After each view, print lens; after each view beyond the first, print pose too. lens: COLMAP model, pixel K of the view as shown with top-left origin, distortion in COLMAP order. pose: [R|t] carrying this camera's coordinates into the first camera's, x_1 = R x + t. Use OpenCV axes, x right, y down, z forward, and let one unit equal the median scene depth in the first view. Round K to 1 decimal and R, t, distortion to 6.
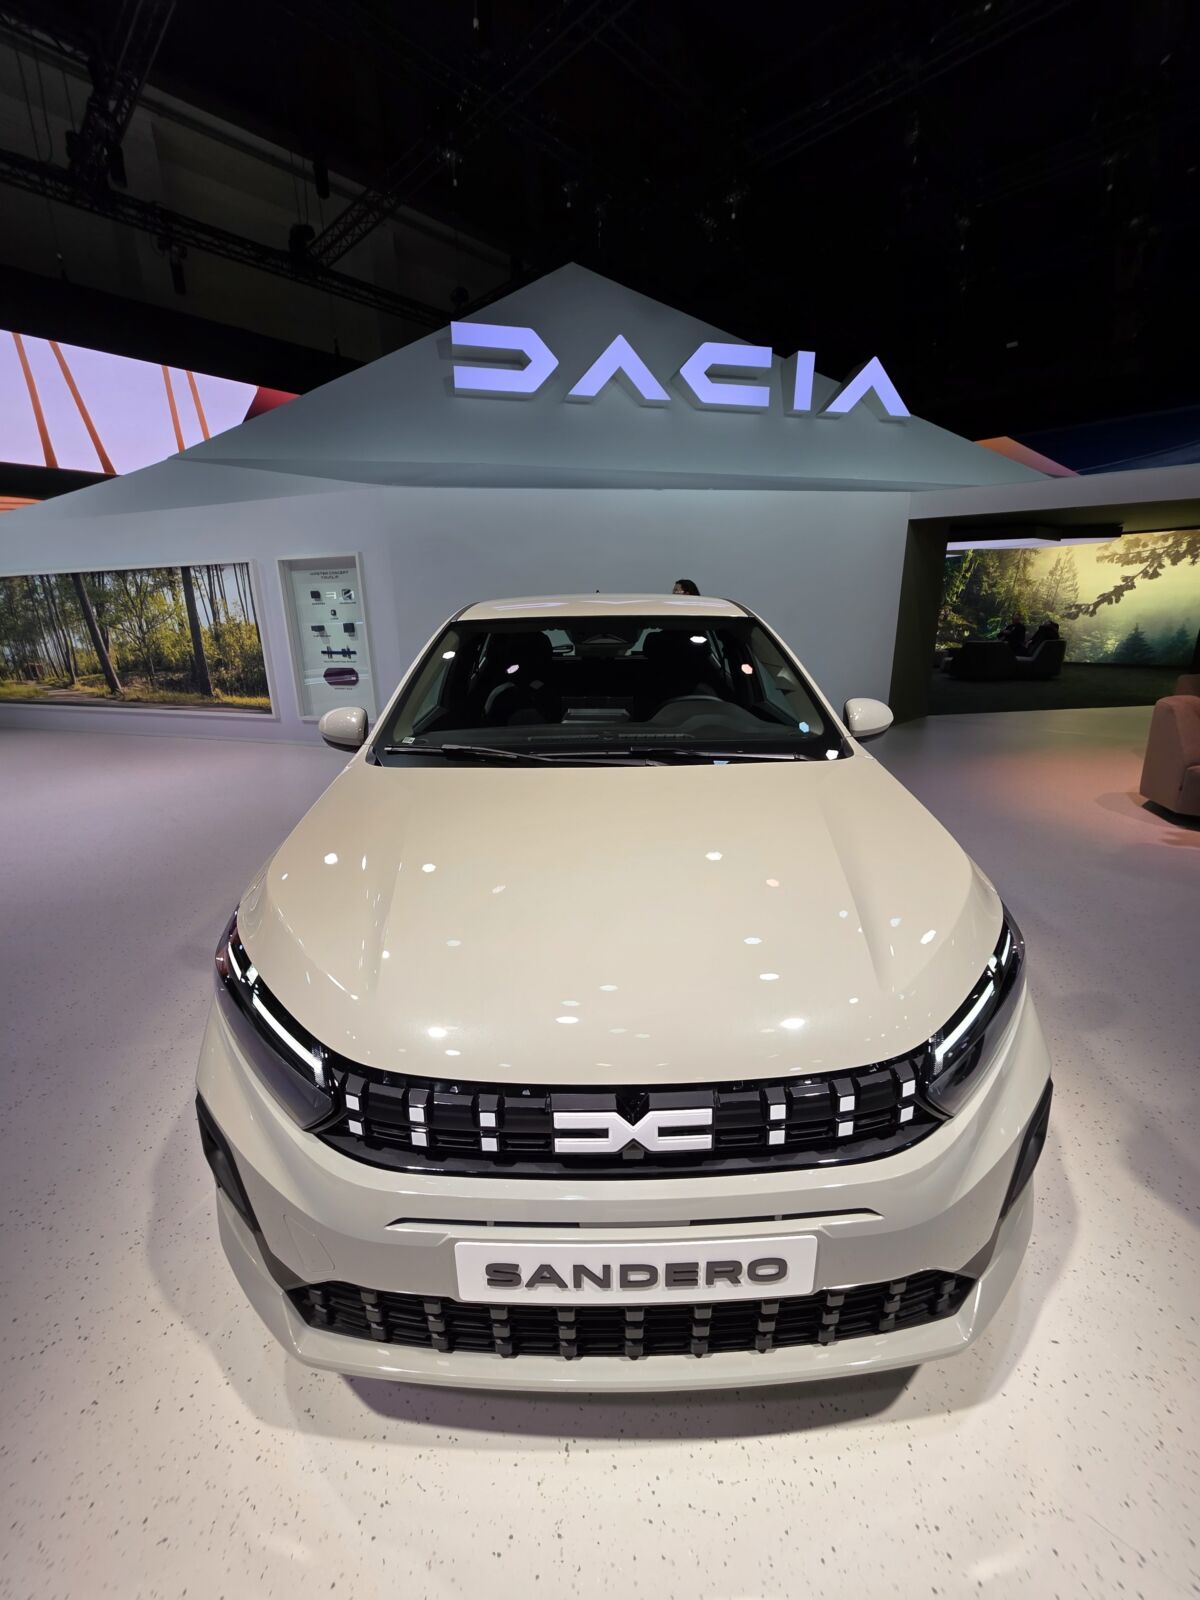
lens RADIAL K [[634.0, 0, 596.8], [0, 634.0, 800.8], [0, 0, 1]] dist [-0.007238, 0.001027]
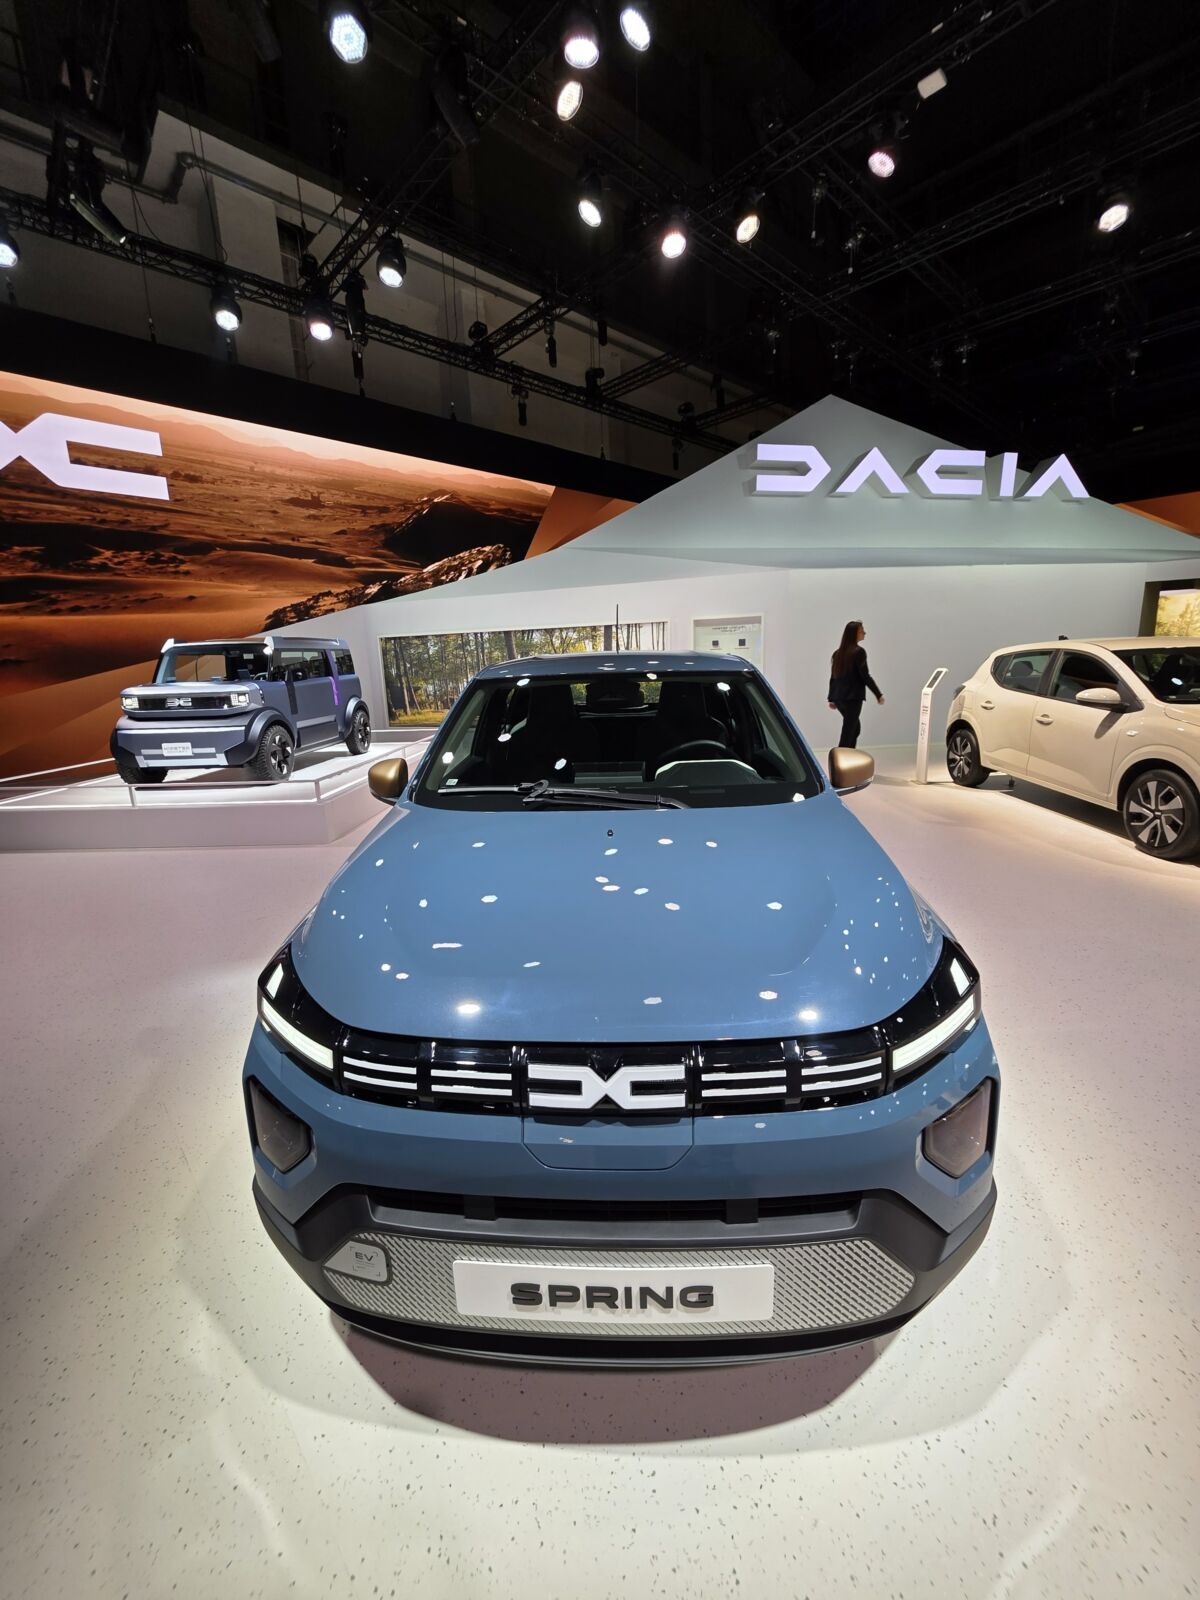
lens RADIAL K [[634.0, 0, 597.7], [0, 634.0, 795.1], [0, 0, 1]] dist [-0.007238, 0.001027]
pose [[0.998745, -0.005350, -0.049798, -0.471600], [0.001435, 0.996926, -0.078337, 0.087051], [0.050064, 0.078167, 0.995682, -0.281414]]
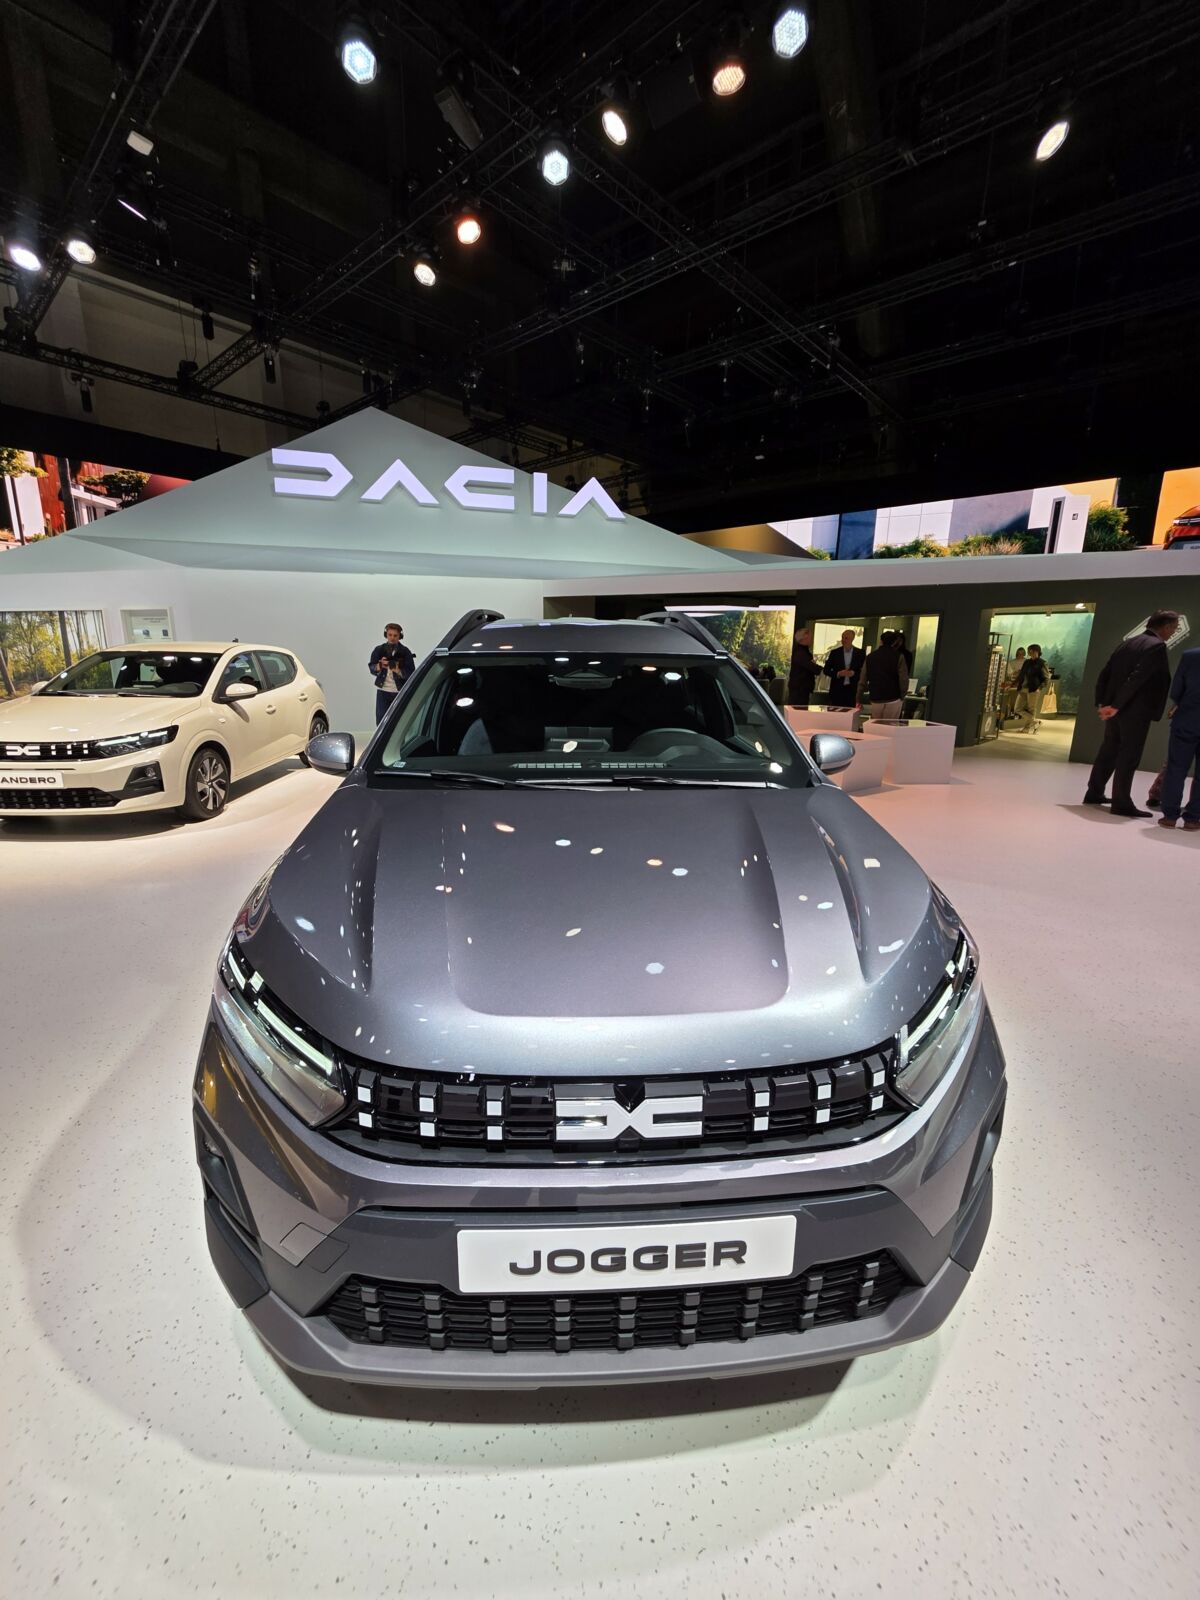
lens RADIAL K [[634.0, 0, 598.1], [0, 634.0, 800.5], [0, 0, 1]] dist [-0.007238, 0.001027]
pose [[0.998568, 0.018363, 0.050246, 0.424131], [-0.015523, 0.998291, -0.056333, 0.108601], [-0.051195, 0.055472, 0.997147, -0.405746]]
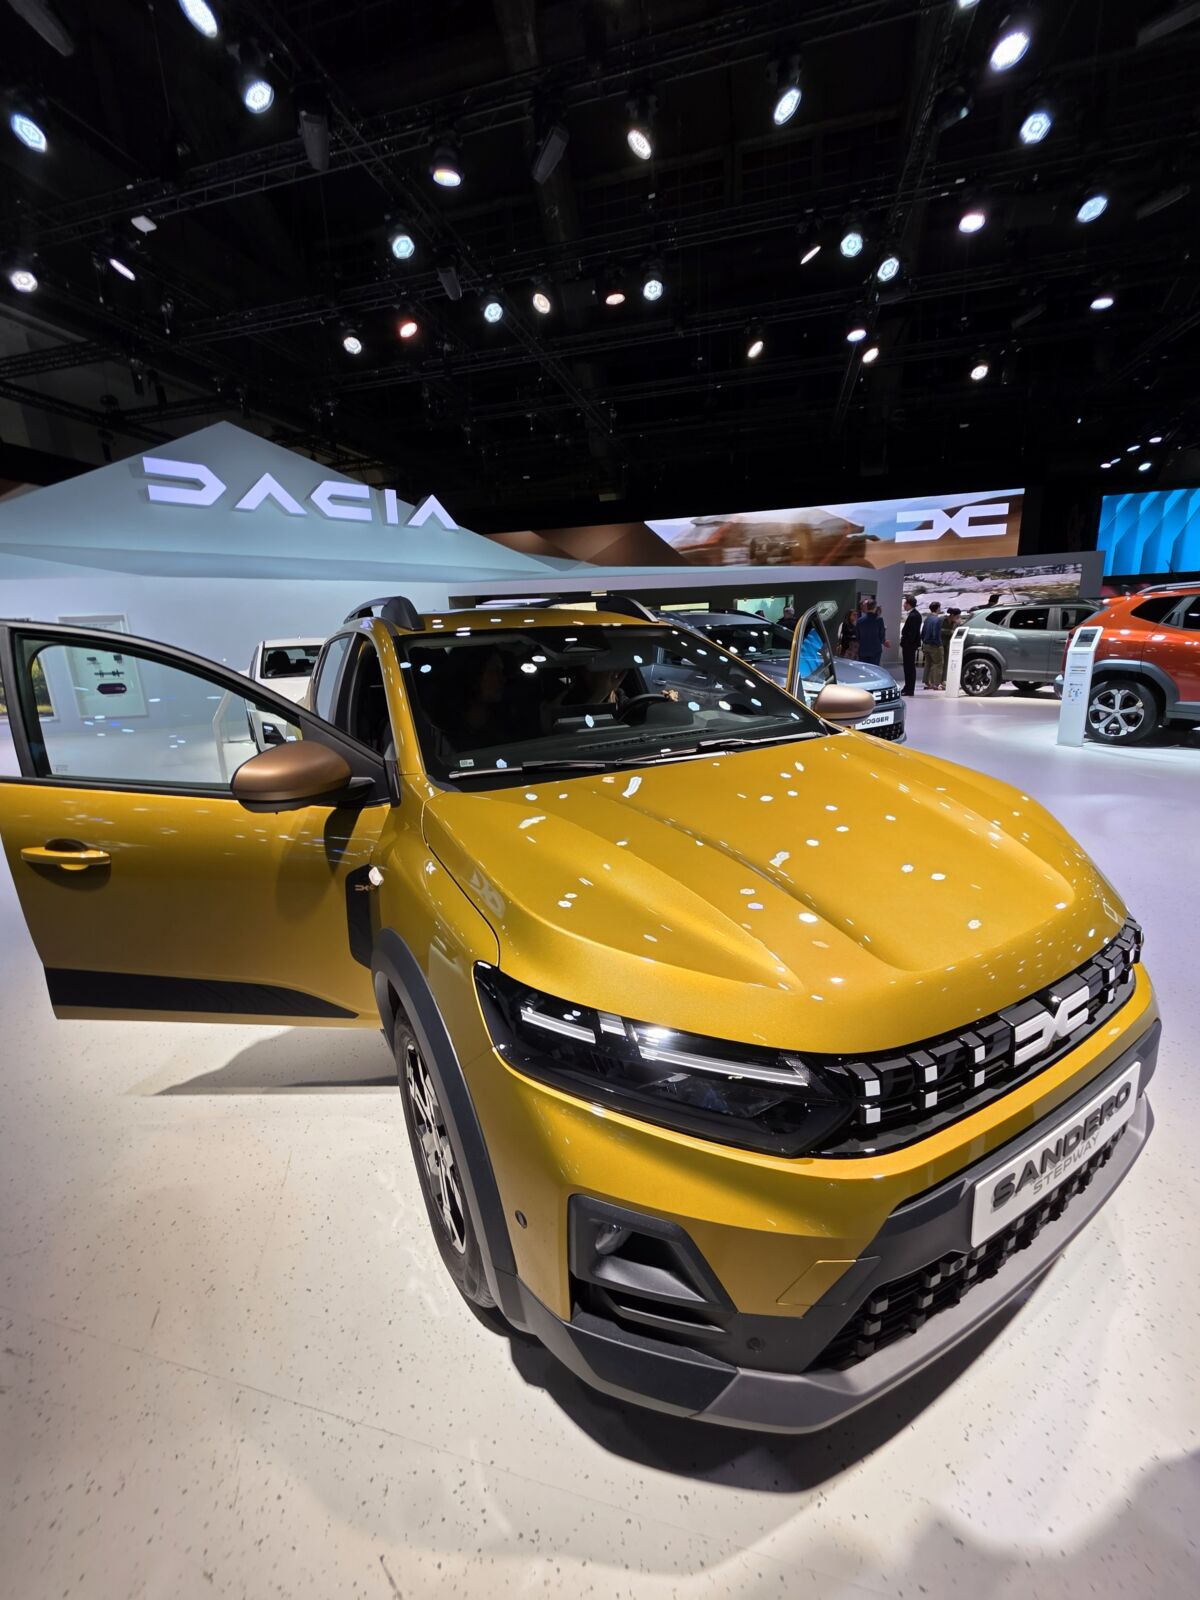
lens RADIAL K [[634.0, 0, 599.5], [0, 634.0, 795.8], [0, 0, 1]] dist [-0.007238, 0.001027]
pose [[0.869141, -0.134505, 0.475923, -0.100324], [0.159280, 0.987162, -0.011890, 0.213570], [-0.468214, 0.086139, 0.879407, -0.709592]]
